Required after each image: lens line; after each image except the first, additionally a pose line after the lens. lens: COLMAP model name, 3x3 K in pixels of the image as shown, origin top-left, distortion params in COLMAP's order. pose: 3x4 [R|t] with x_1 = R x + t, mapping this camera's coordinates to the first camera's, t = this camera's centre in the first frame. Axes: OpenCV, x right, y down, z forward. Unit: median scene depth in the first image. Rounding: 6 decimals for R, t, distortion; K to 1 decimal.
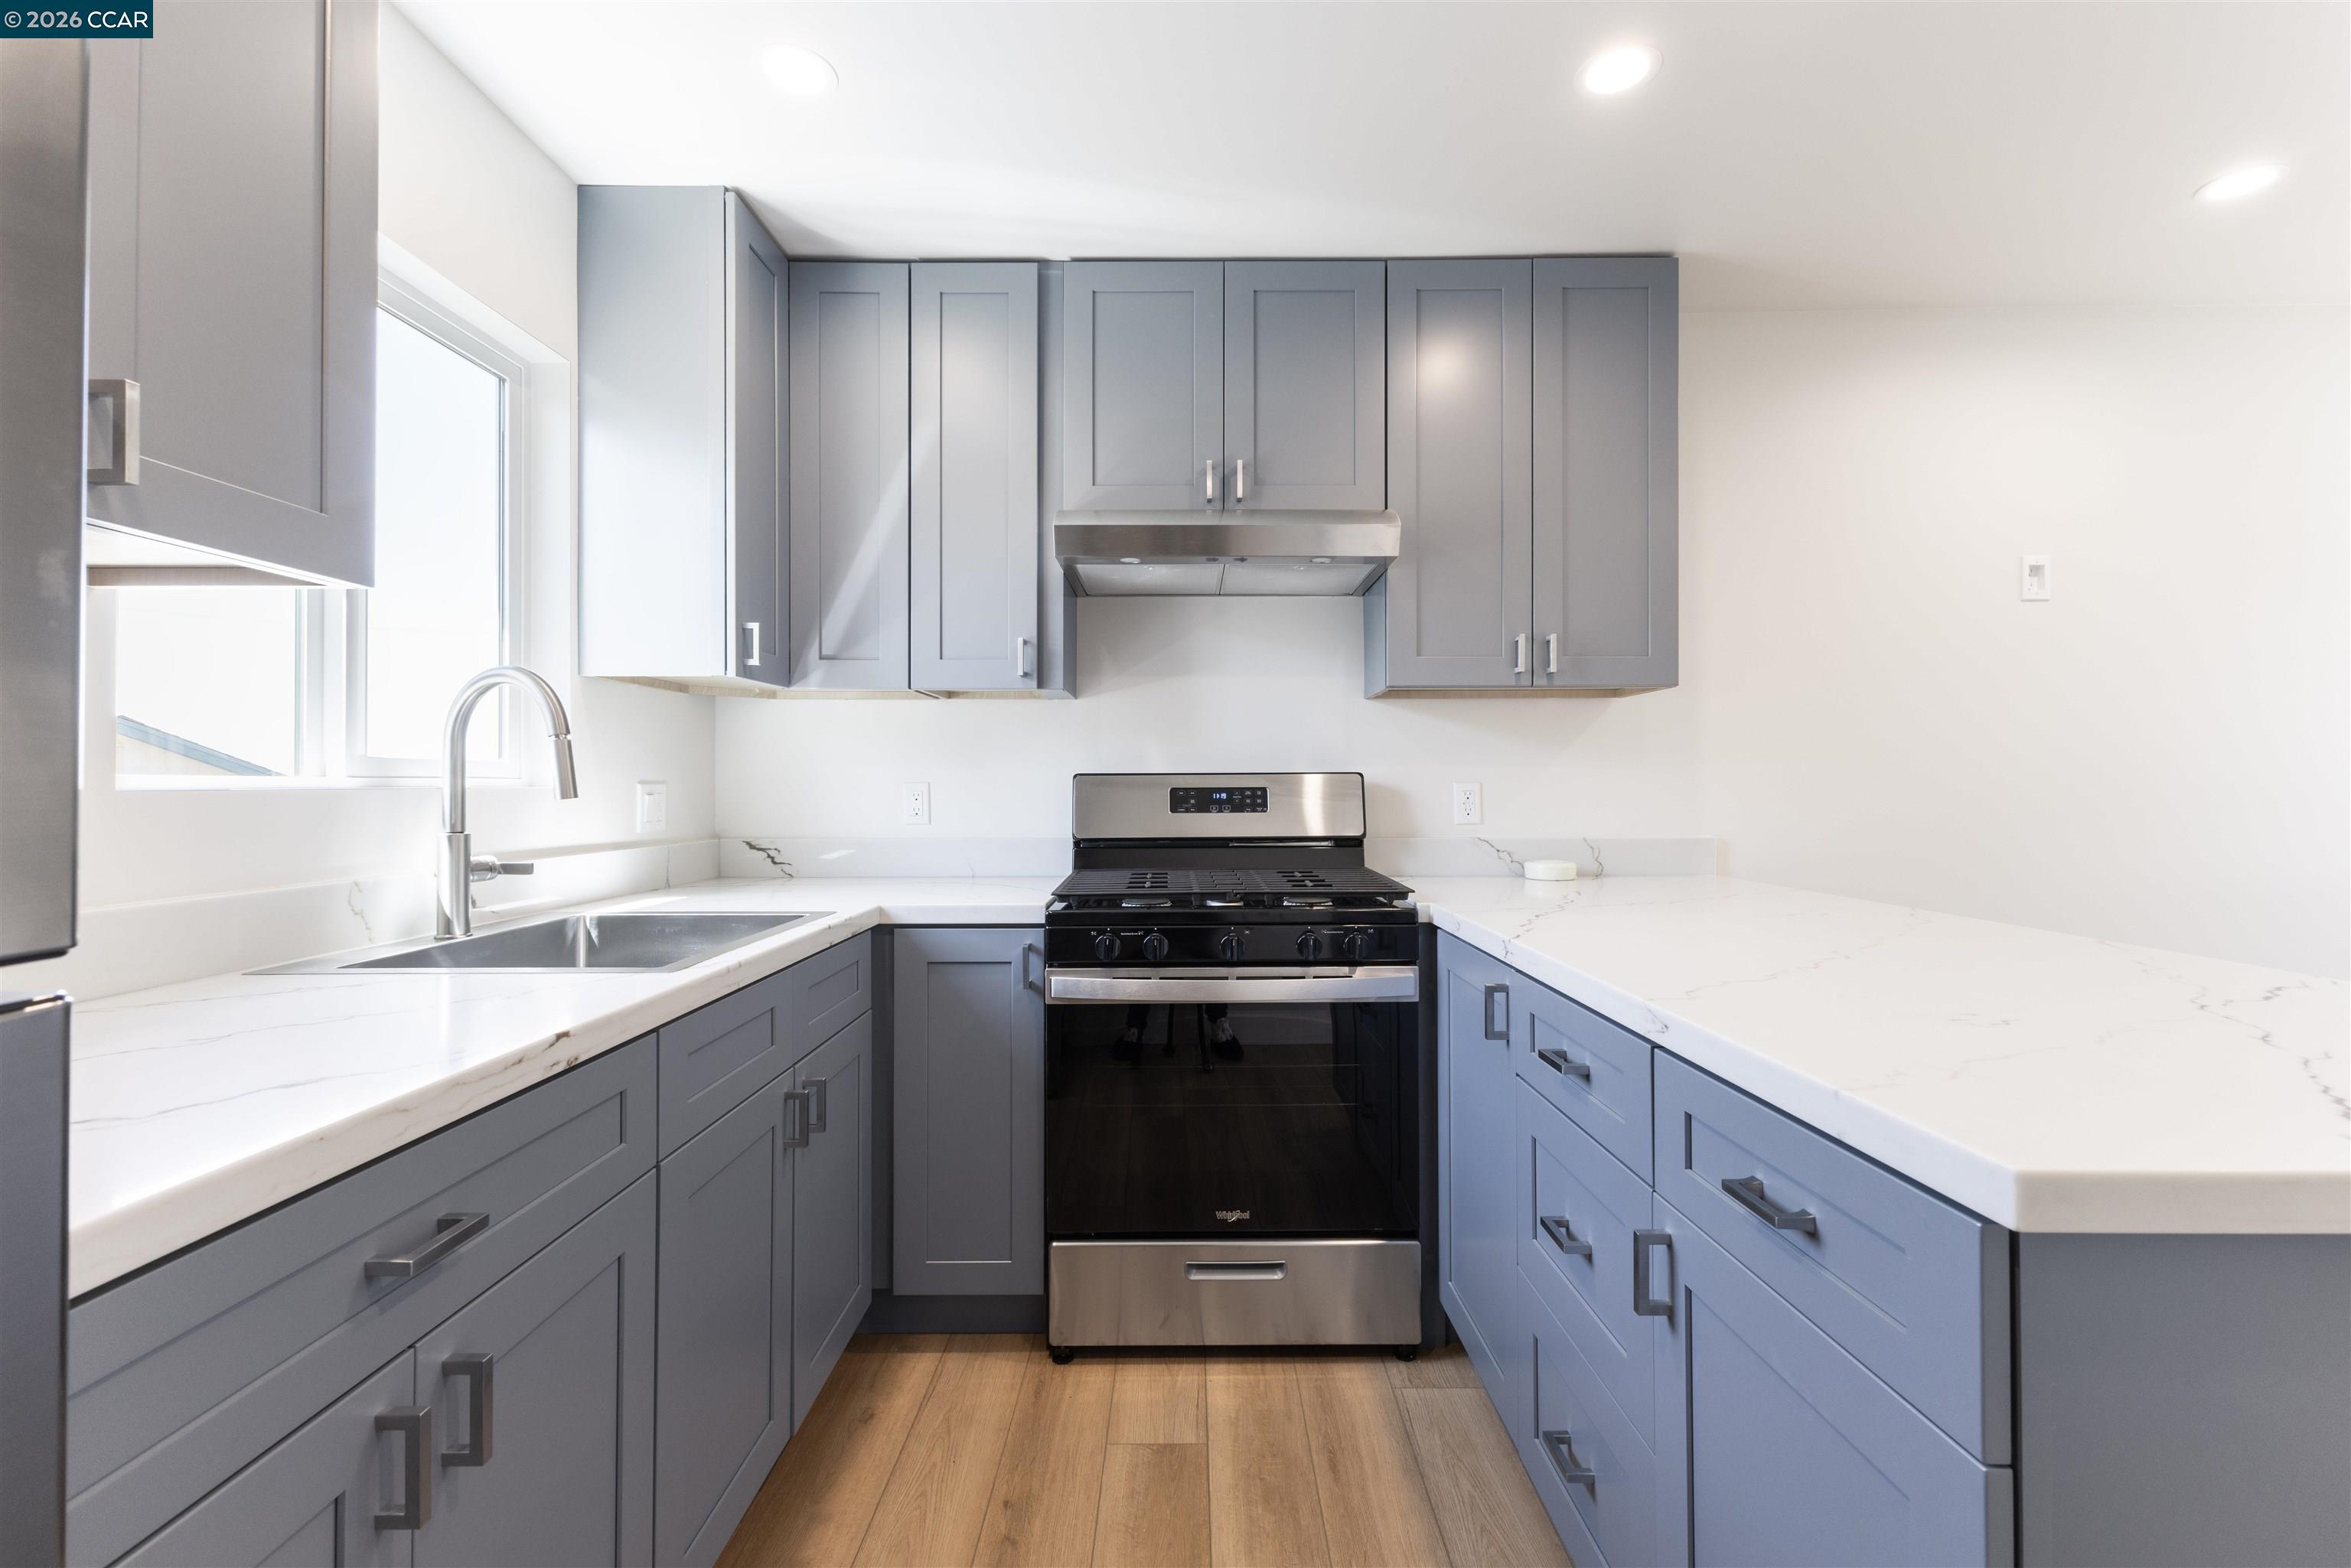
lens RADIAL K [[1021.0, 0, 1167.3], [0, 1021.0, 780.9], [0, 0, 1]] dist [0.011273, -0.000088]
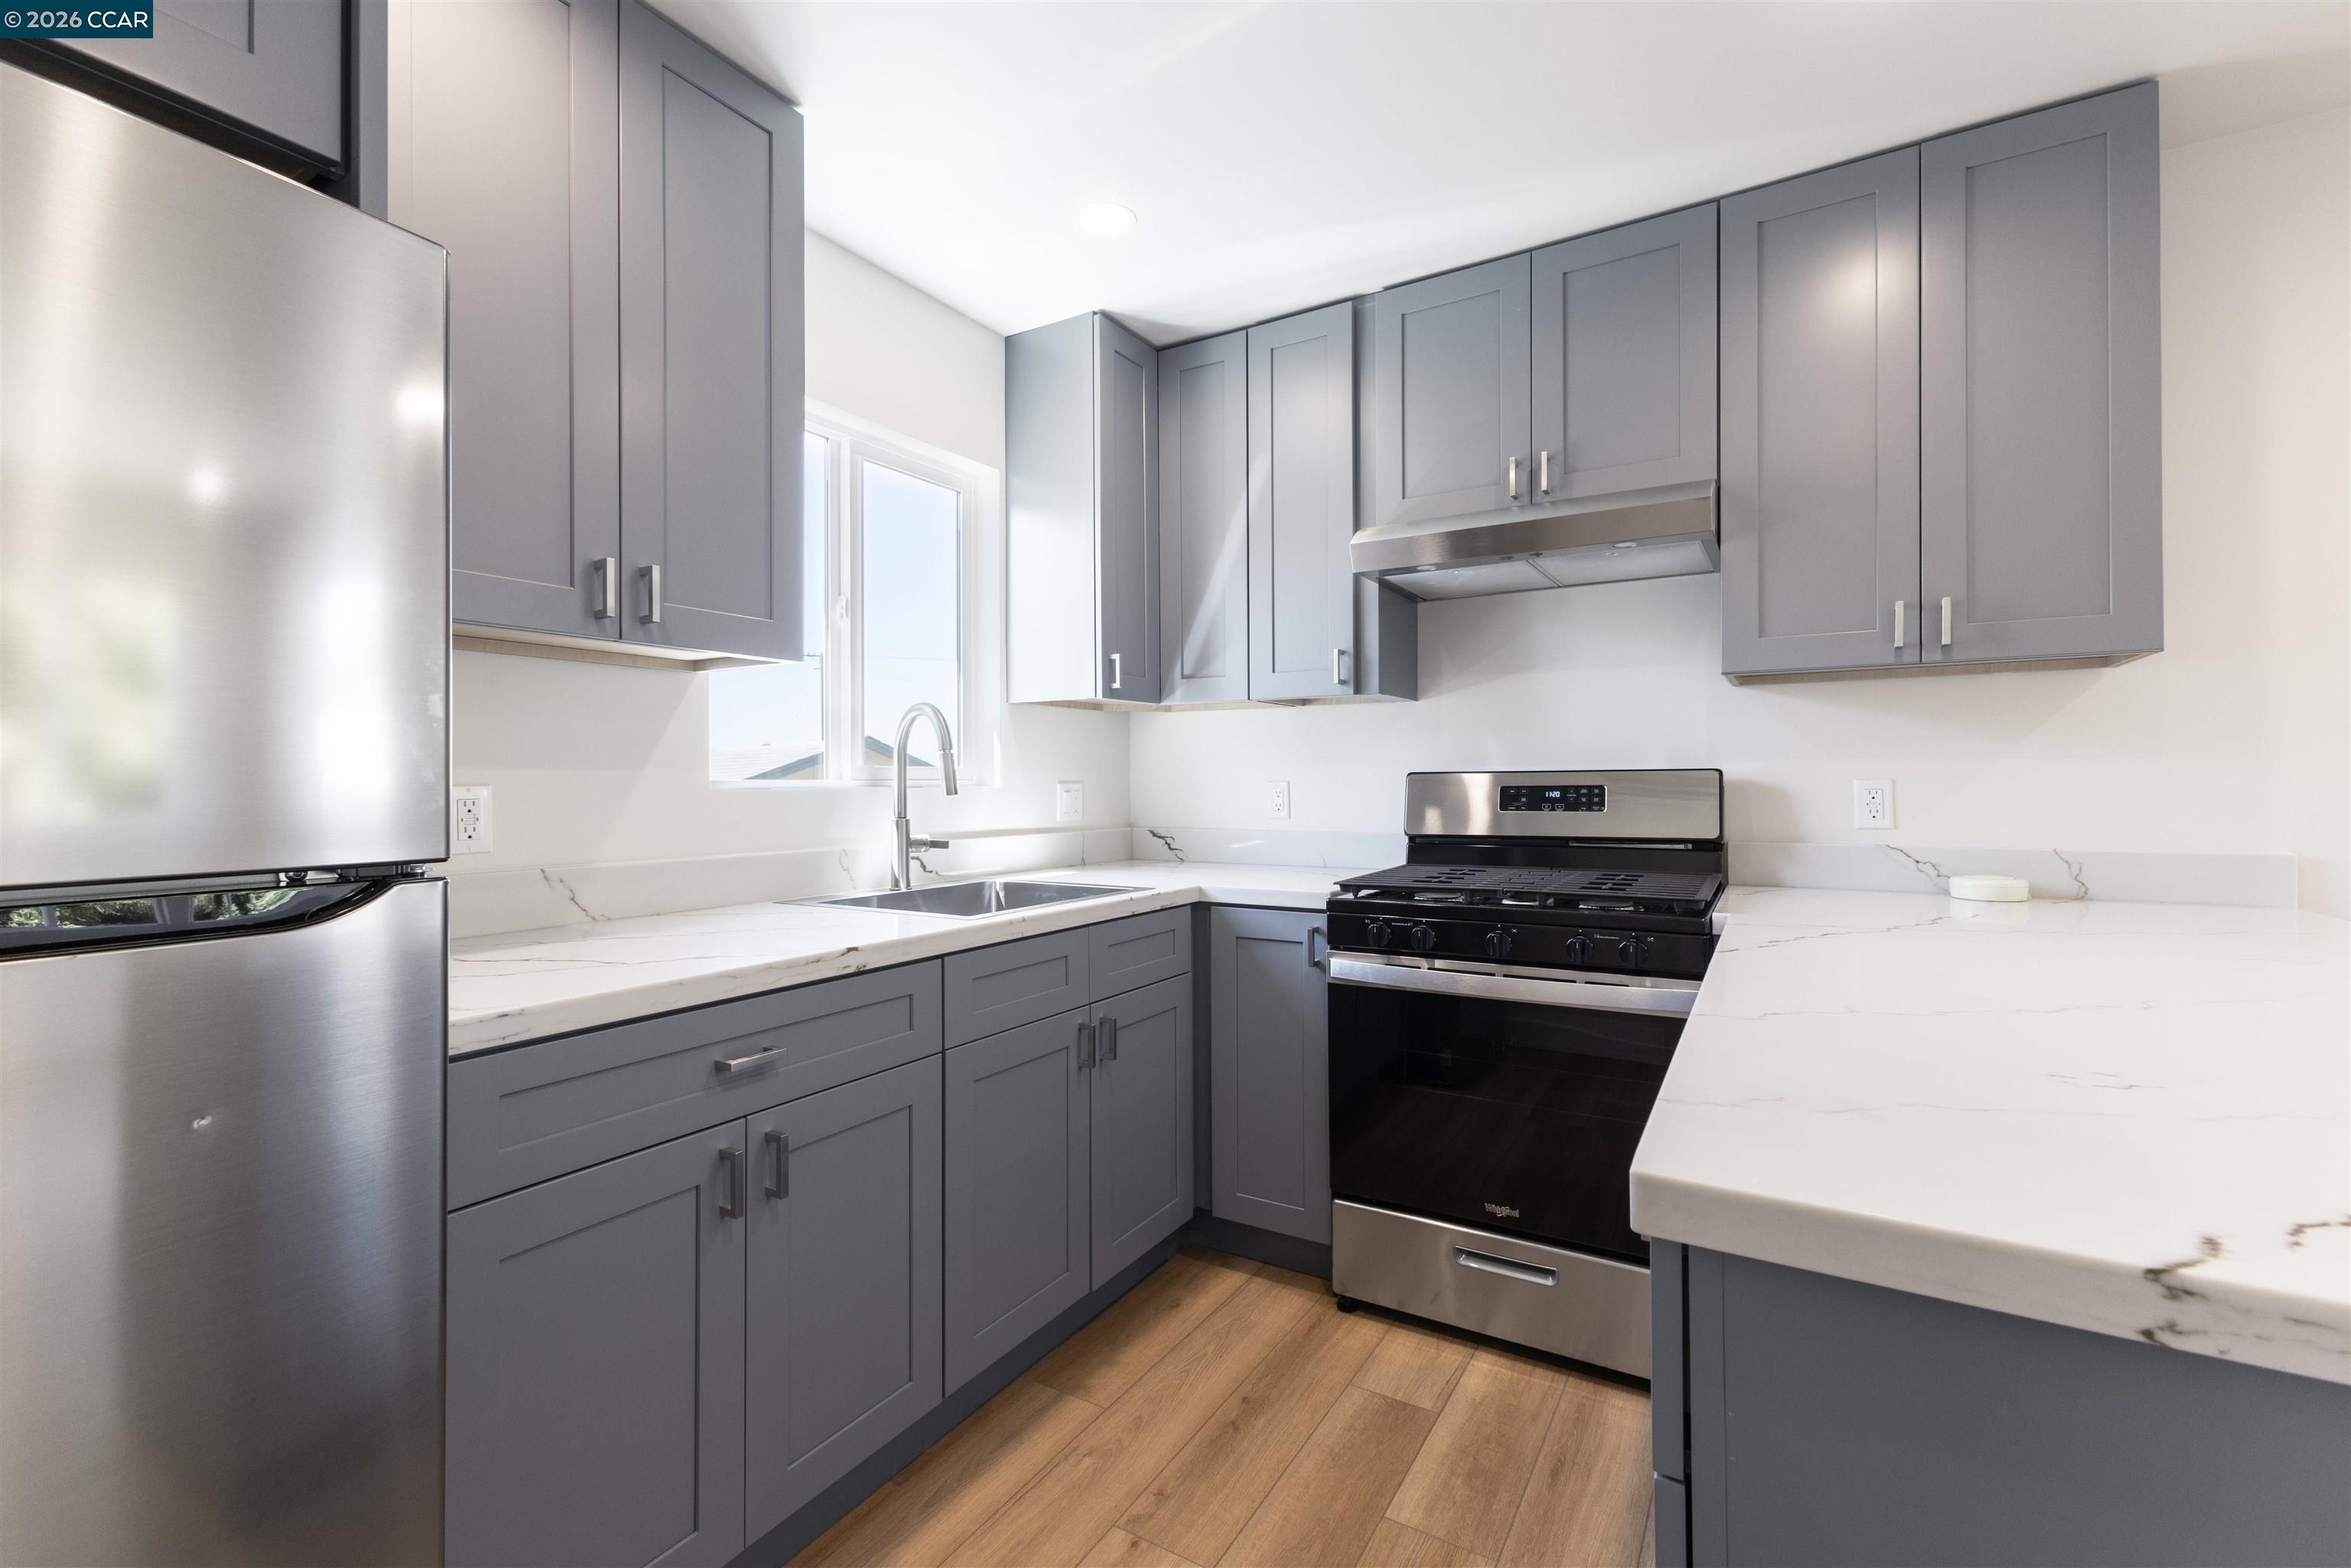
lens RADIAL K [[1021.0, 0, 1167.3], [0, 1021.0, 780.9], [0, 0, 1]] dist [0.011273, -0.000088]
pose [[0.851827, -0.003278, -0.523813, 0.291486], [0.005660, 0.999980, 0.002946, -0.003262], [0.523792, -0.005474, 0.851828, -0.027963]]
